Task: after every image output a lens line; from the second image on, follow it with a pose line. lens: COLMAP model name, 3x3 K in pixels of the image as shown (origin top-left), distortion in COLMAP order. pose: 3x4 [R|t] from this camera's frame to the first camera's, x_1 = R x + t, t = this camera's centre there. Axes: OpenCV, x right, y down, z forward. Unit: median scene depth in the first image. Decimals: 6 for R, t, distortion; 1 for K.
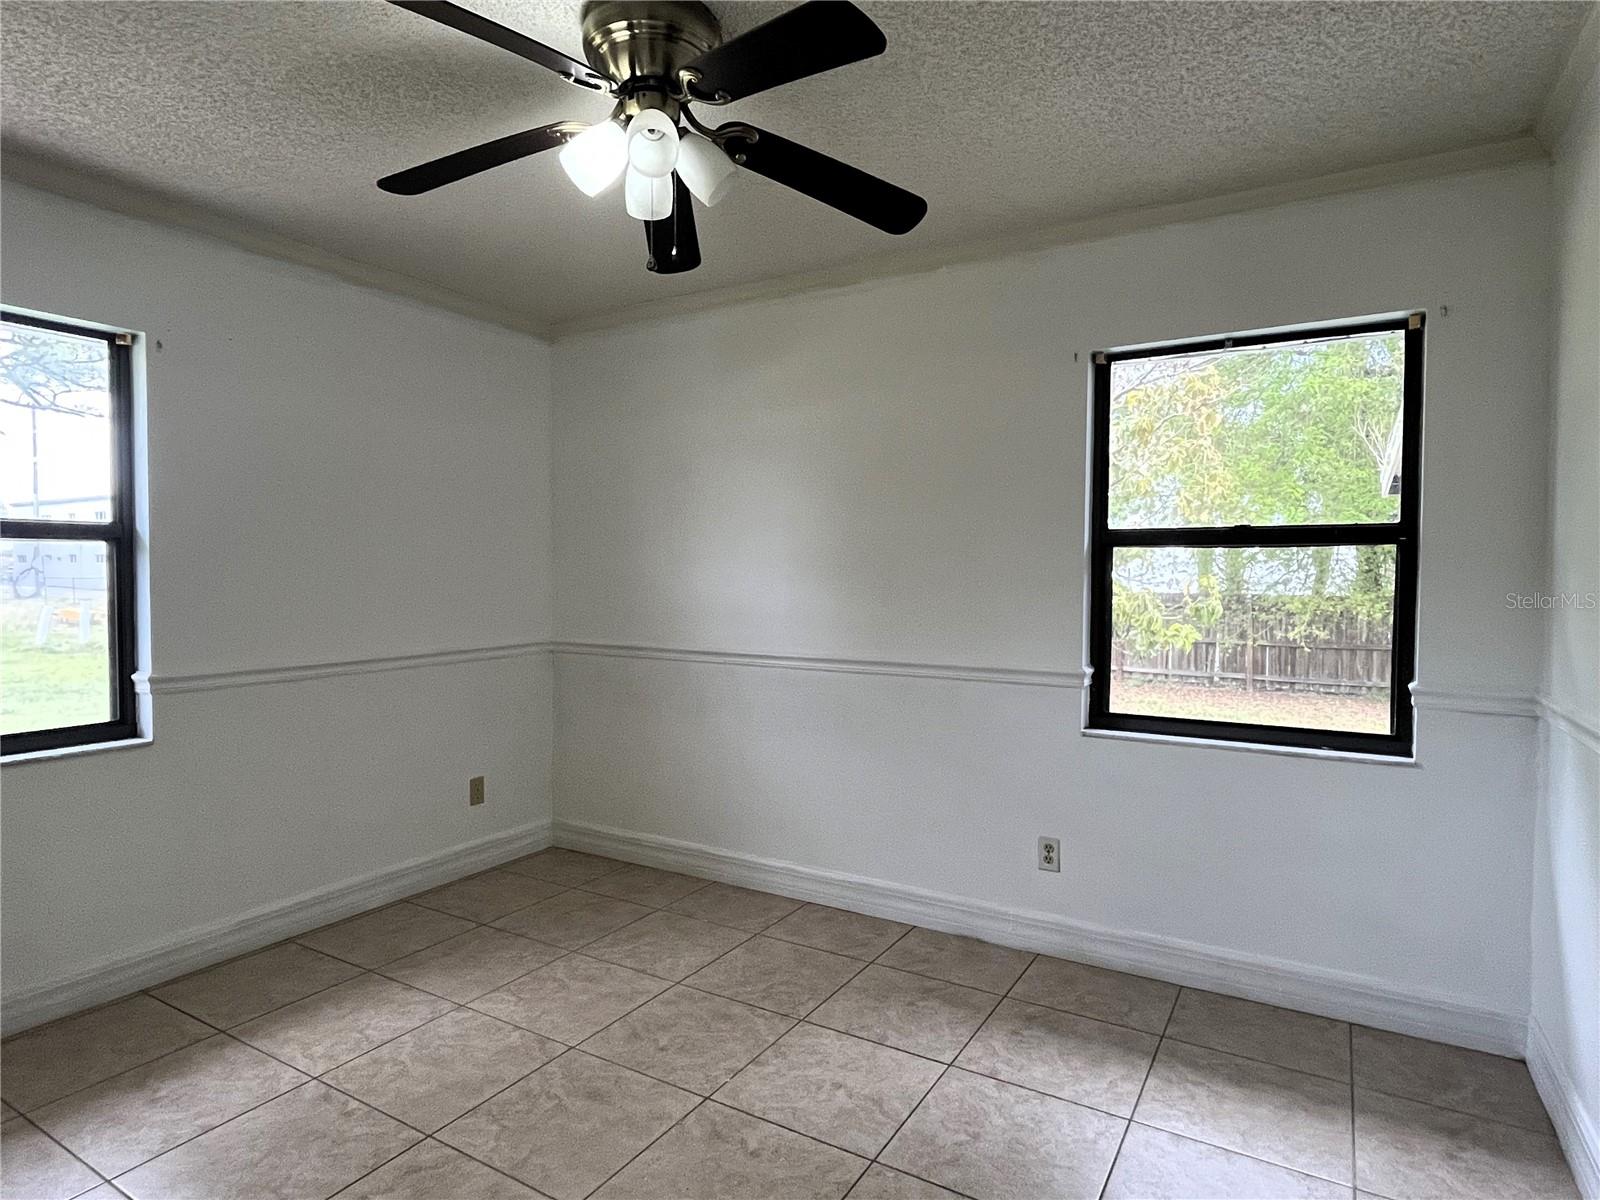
lens RADIAL K [[889.9, 0, 795.4], [0, 889.9, 636.0], [0, 0, 1]] dist [-0.001598, -0.000423]
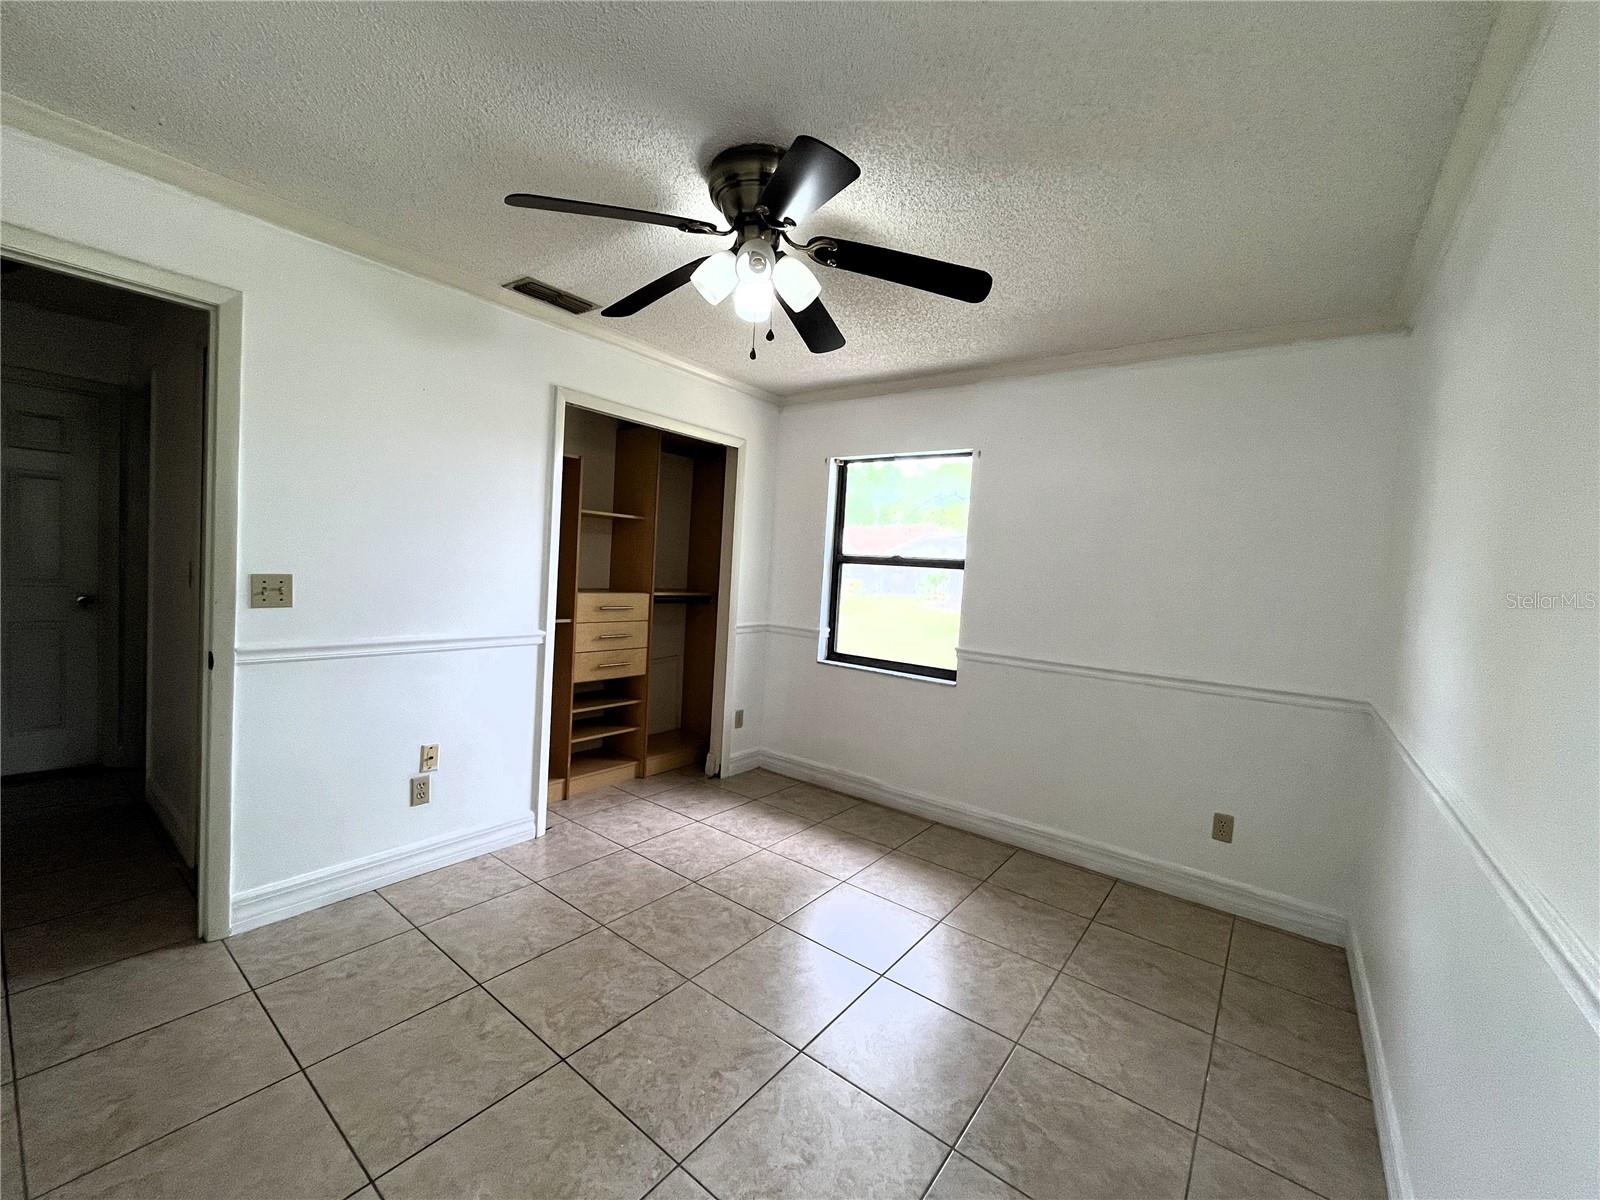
lens RADIAL K [[644.5, 0, 796.0], [0, 644.5, 595.6], [0, 0, 1]] dist [-0.002609, -0.000264]
pose [[-0.106378, 0.040185, -0.993513, 0.513048], [-0.131953, 0.989775, 0.054163, -0.075678], [0.985531, 0.136859, -0.099987, 0.732101]]
